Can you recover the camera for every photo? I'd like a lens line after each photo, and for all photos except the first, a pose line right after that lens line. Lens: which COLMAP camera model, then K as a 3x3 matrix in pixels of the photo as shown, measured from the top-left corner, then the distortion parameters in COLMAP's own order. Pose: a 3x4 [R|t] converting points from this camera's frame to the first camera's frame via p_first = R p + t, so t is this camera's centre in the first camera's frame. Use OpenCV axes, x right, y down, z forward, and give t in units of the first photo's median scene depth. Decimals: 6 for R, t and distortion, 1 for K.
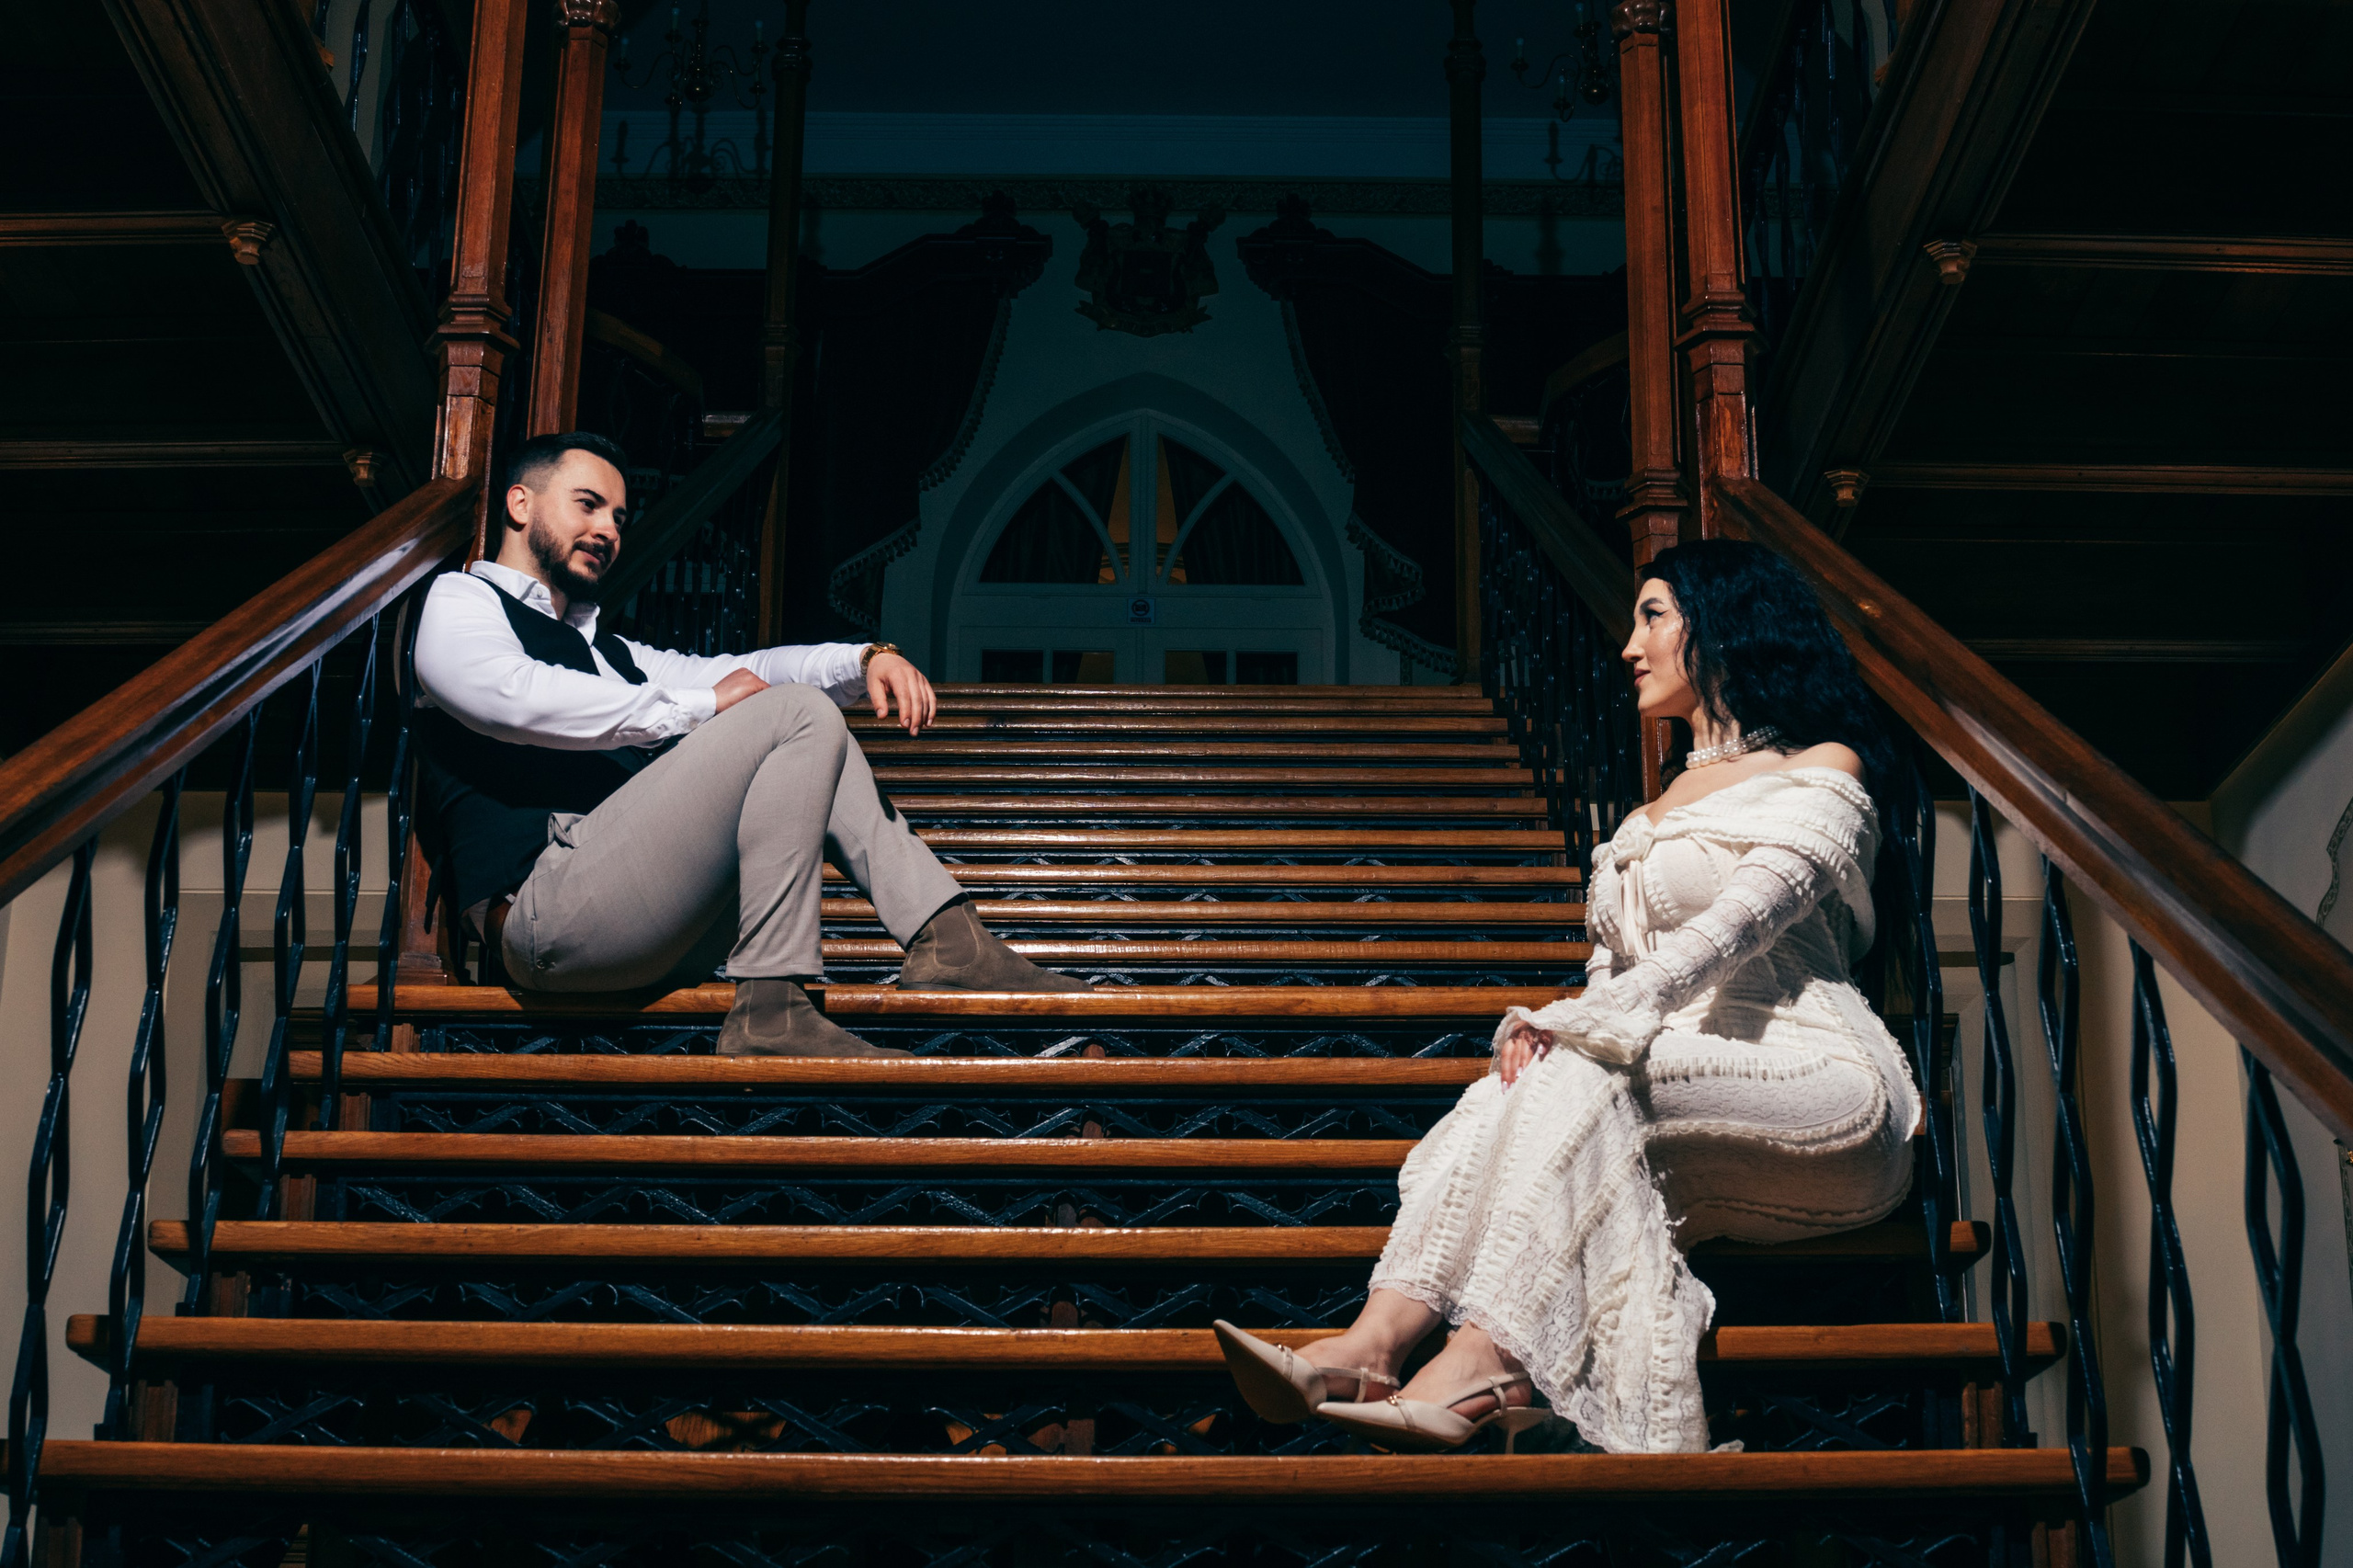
lens RADIAL K [[3628.6, 0, 1176.5], [0, 3628.6, 784.0], [0, 0, 1]] dist [-0.175400, 0.189254]
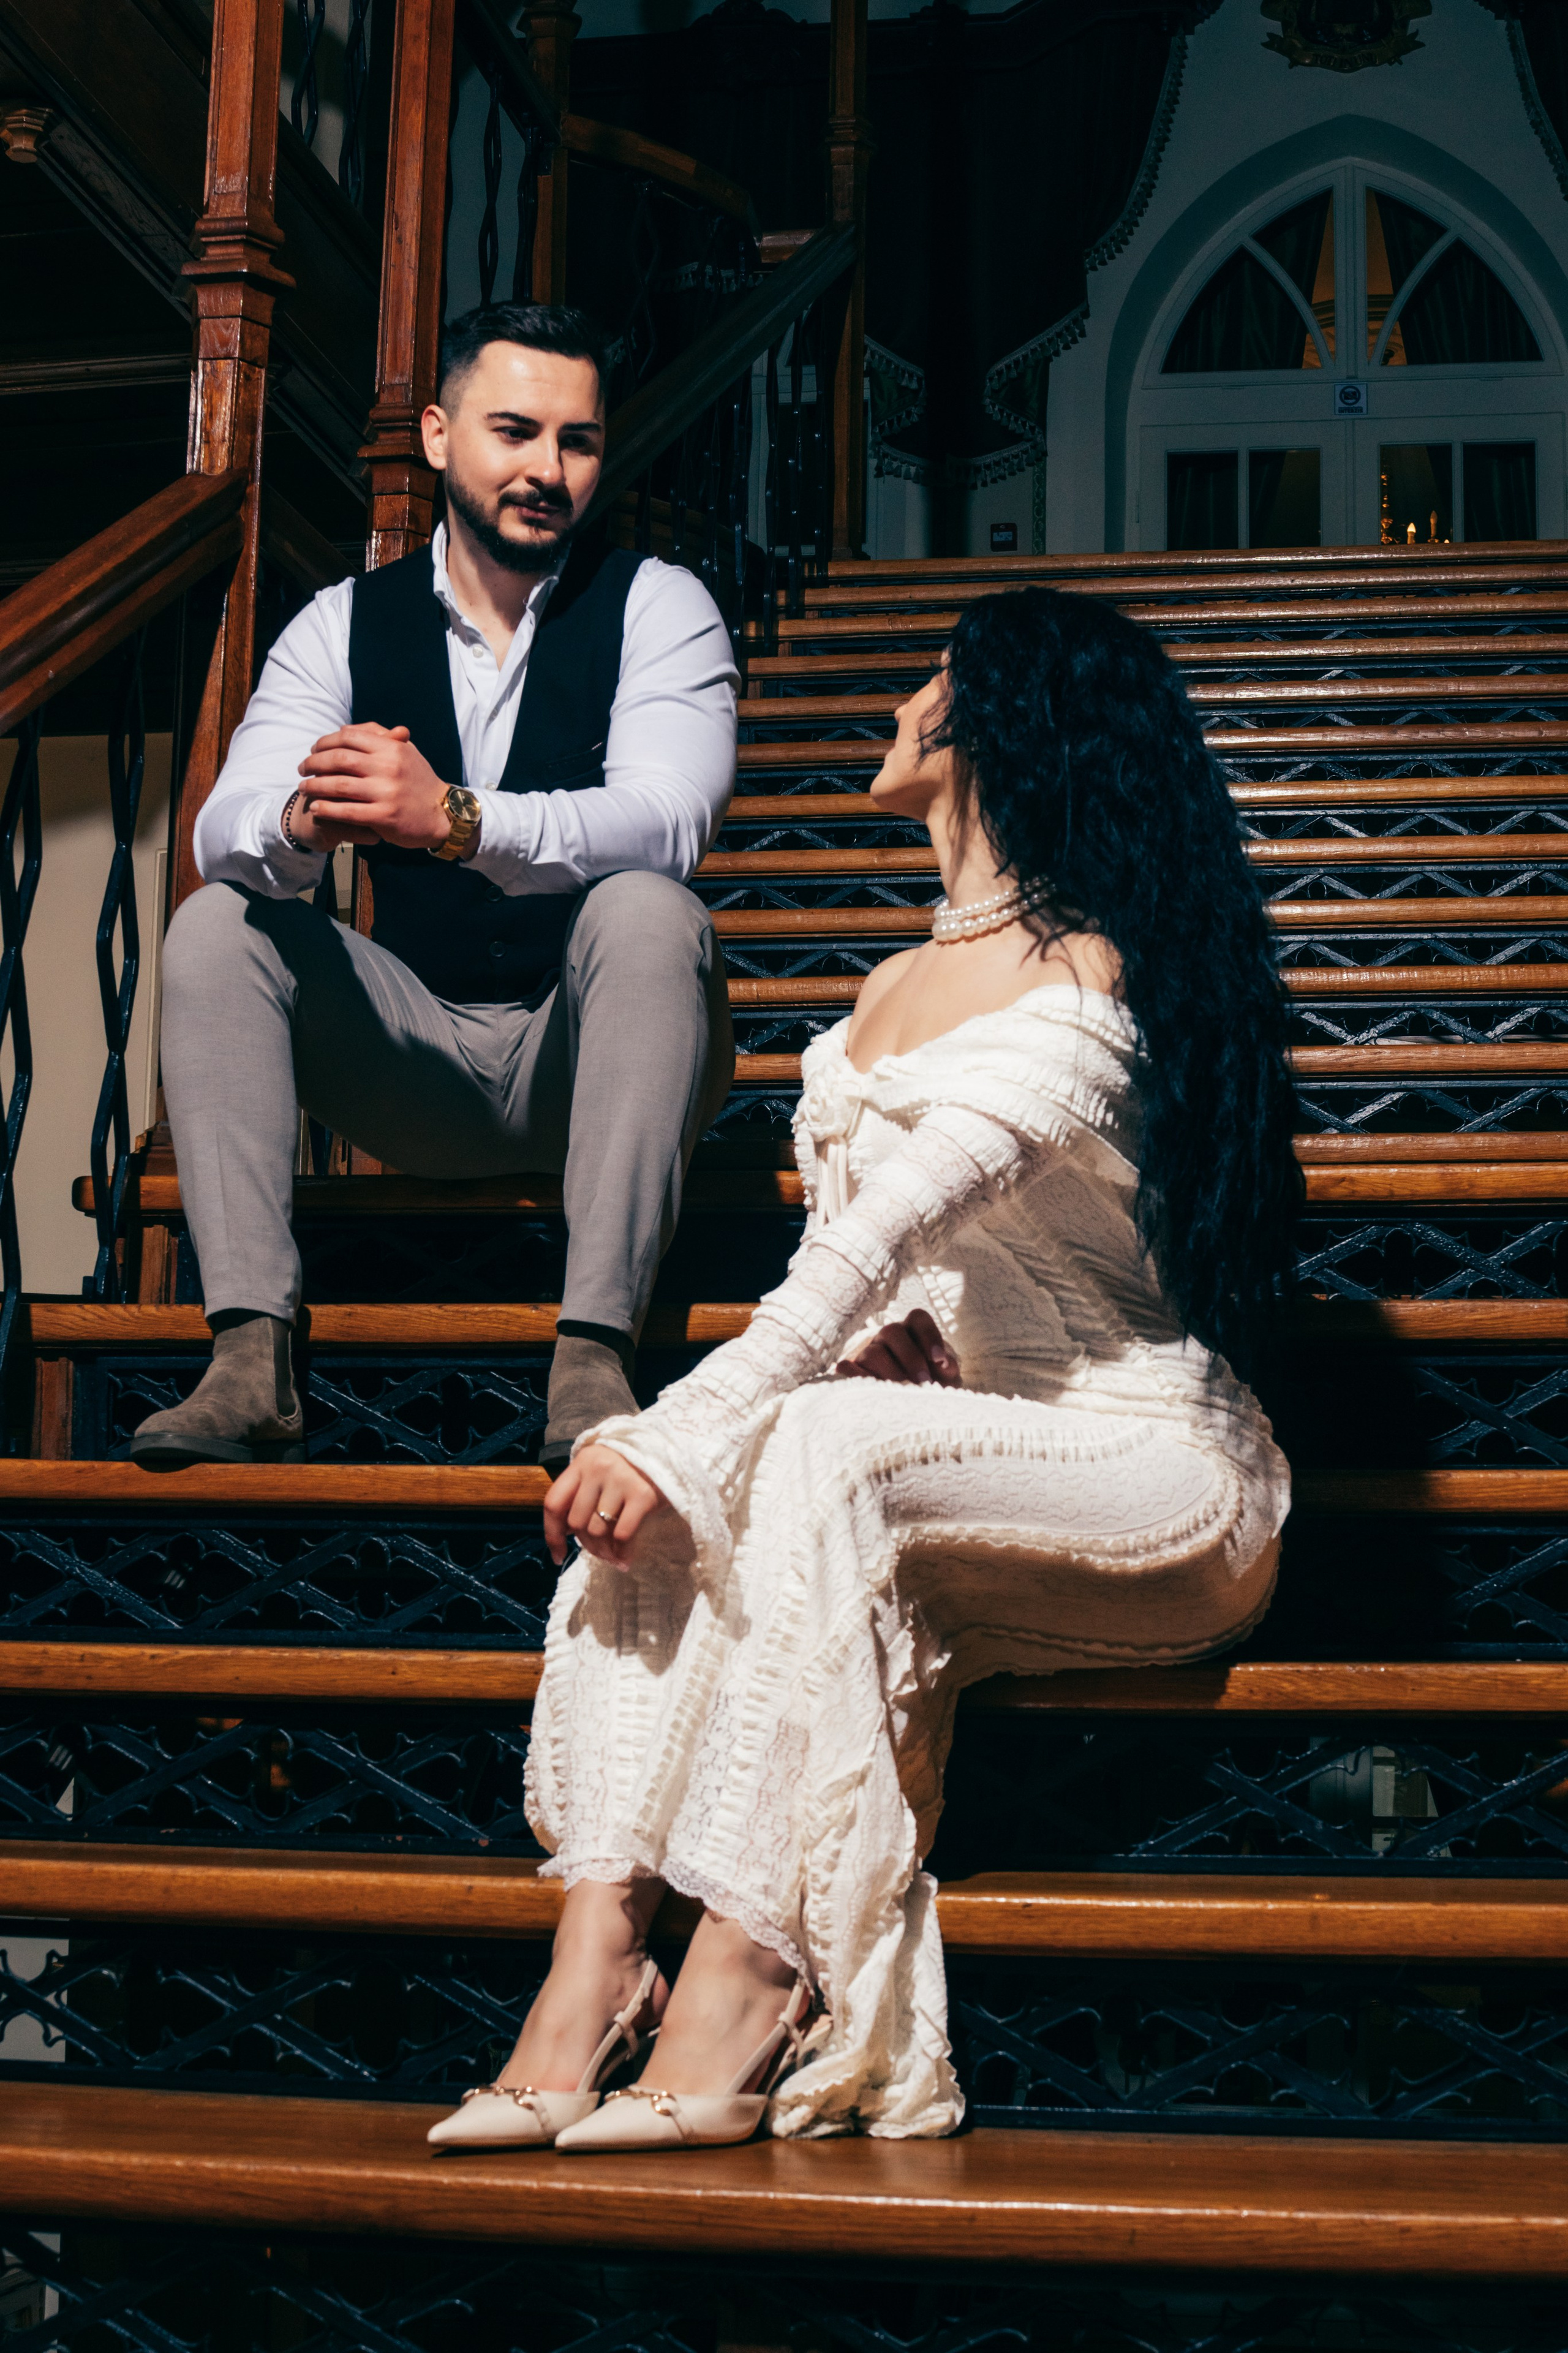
lens RADIAL K [[3690.7, 0, 845.8], [0, 3690.7, 1197.9], [0, 0, 1]] dist [-0.194933, 0.281426]
pose [[0.982965, -0.011796, -0.183412, 0.059651], [0.047192, 0.980679, 0.189845, -0.066416], [0.177629, -0.195267, 0.964530, 0.231934]]
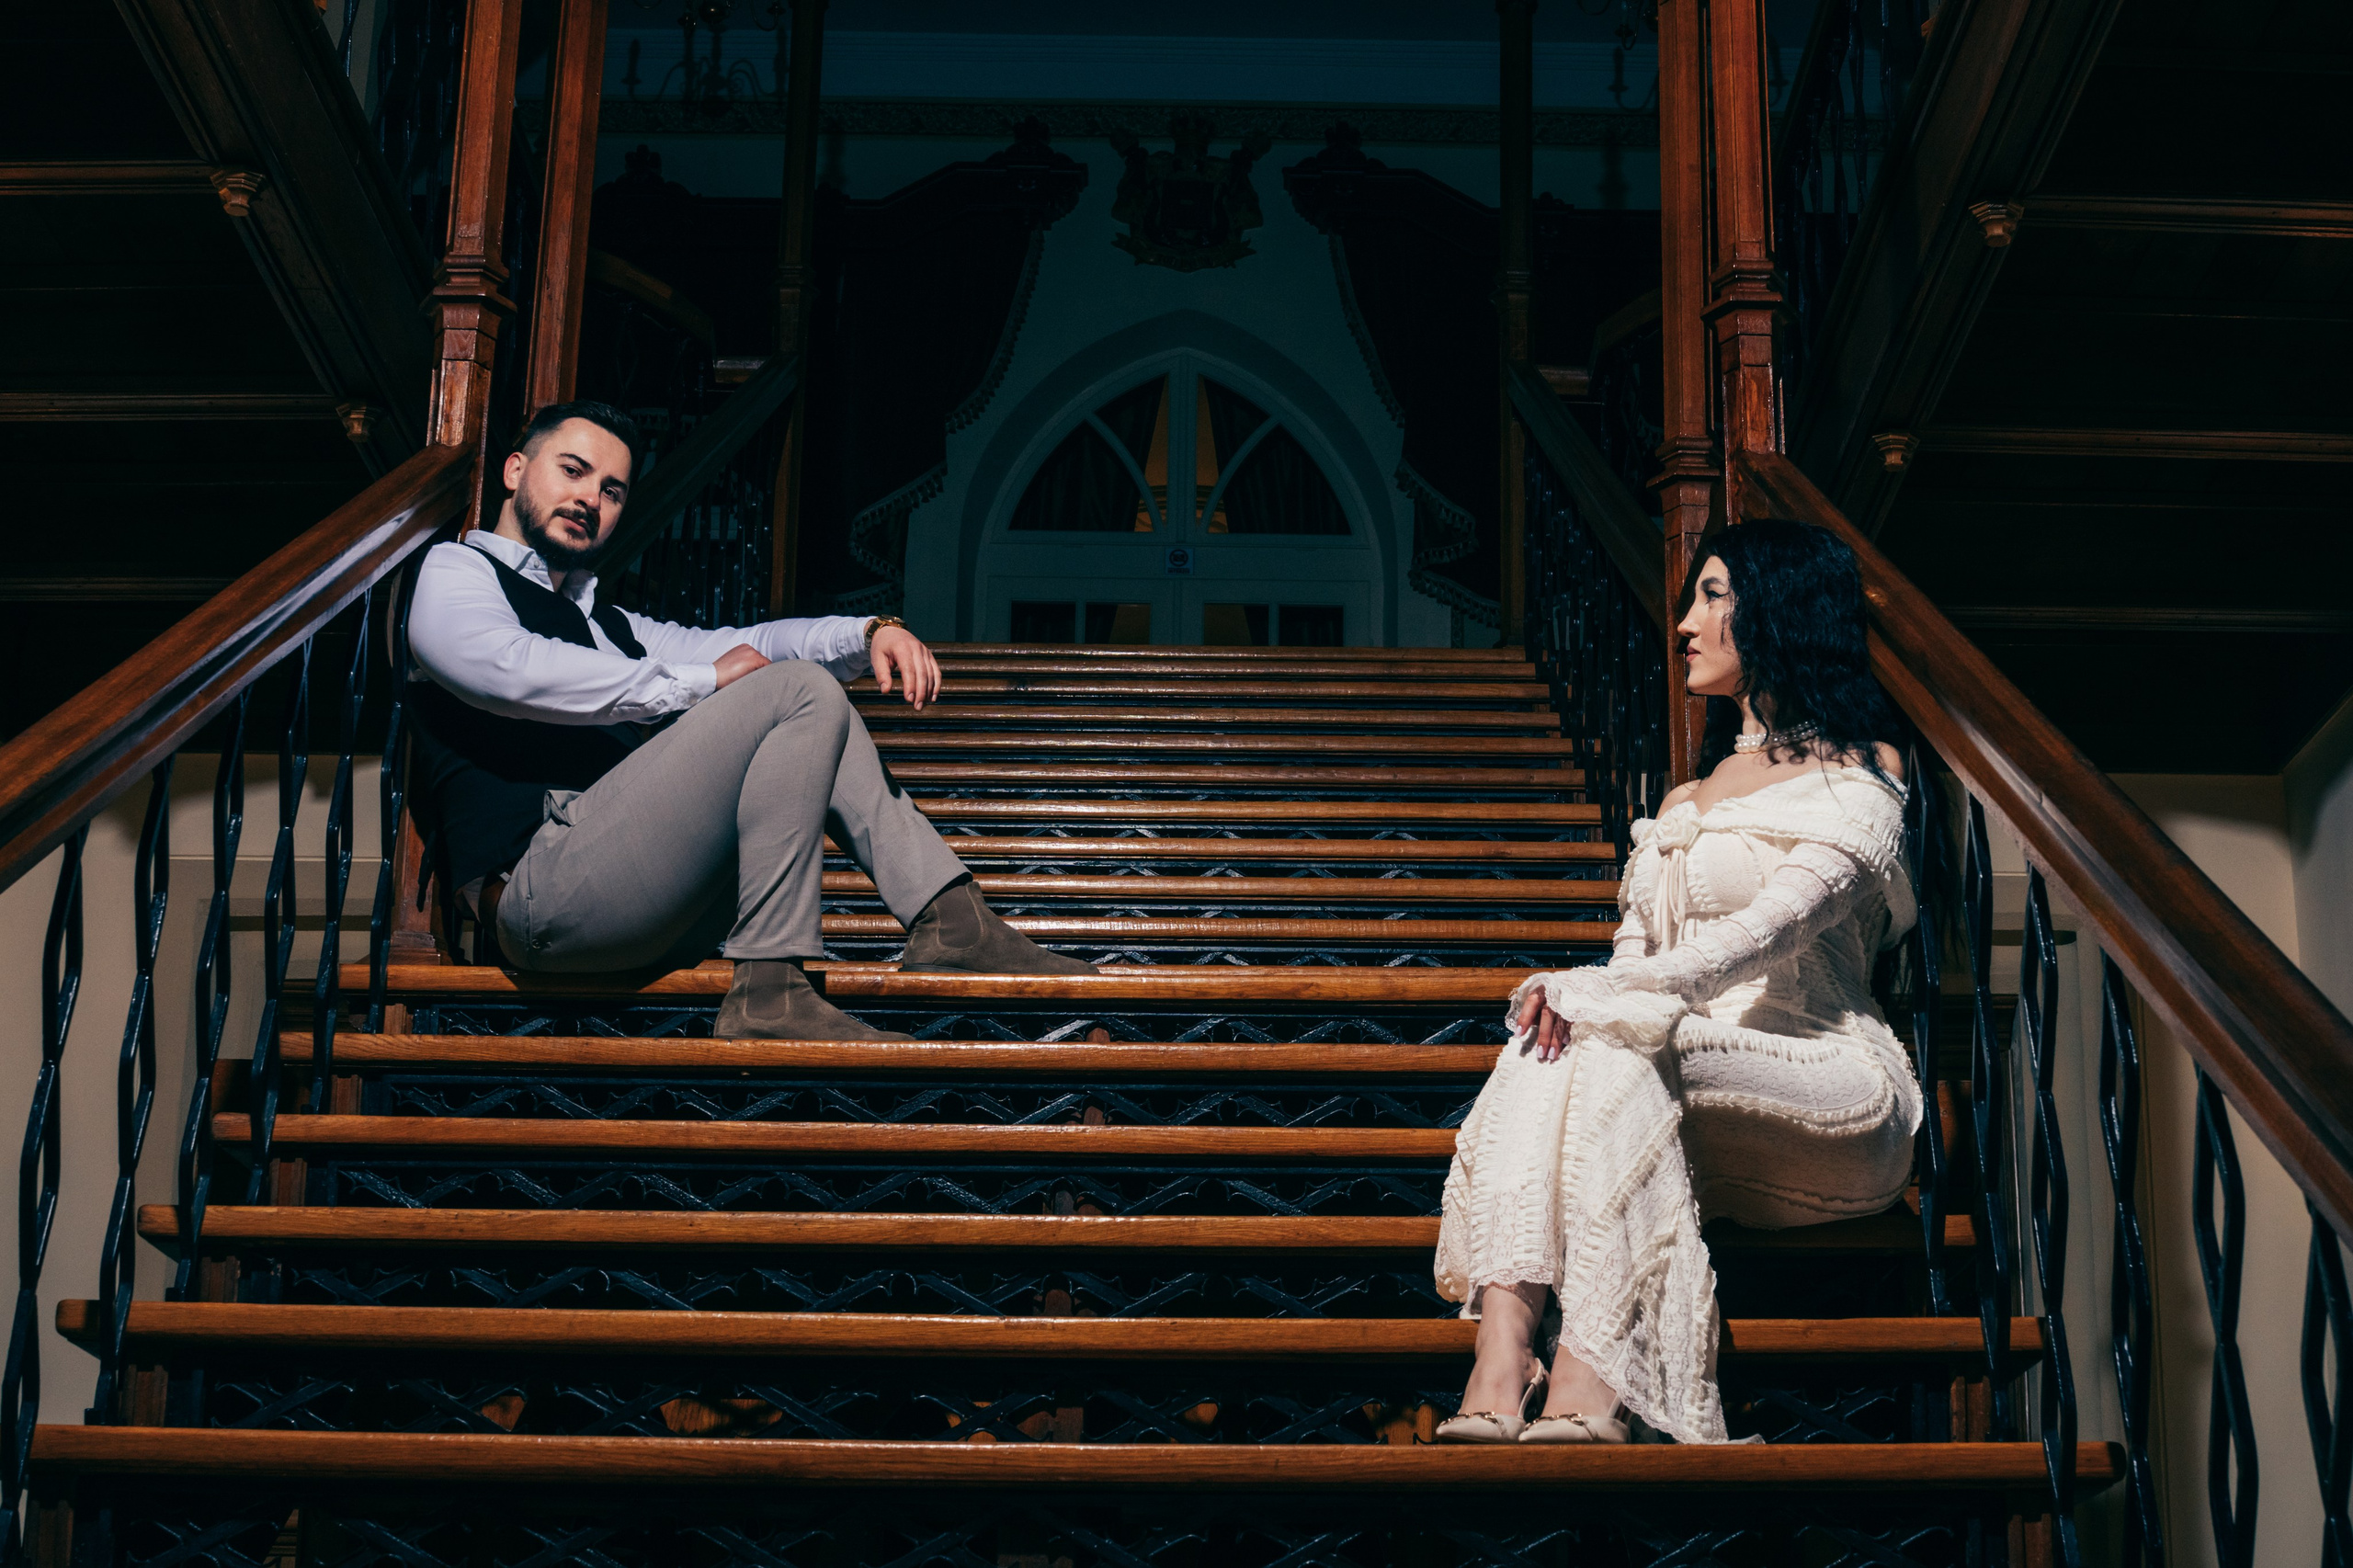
lens RADIAL K [[3906.3, 0, 1276.5], [0, 3906.3, 836.9], [0, 0, 1]] dist [-0.173592, 0.166042]
pose [[0.999934, 0.005581, 0.010040, 0.012135], [-0.005854, 0.999608, 0.027391, -0.007761], [-0.009883, -0.027448, 0.999574, -0.047978]]
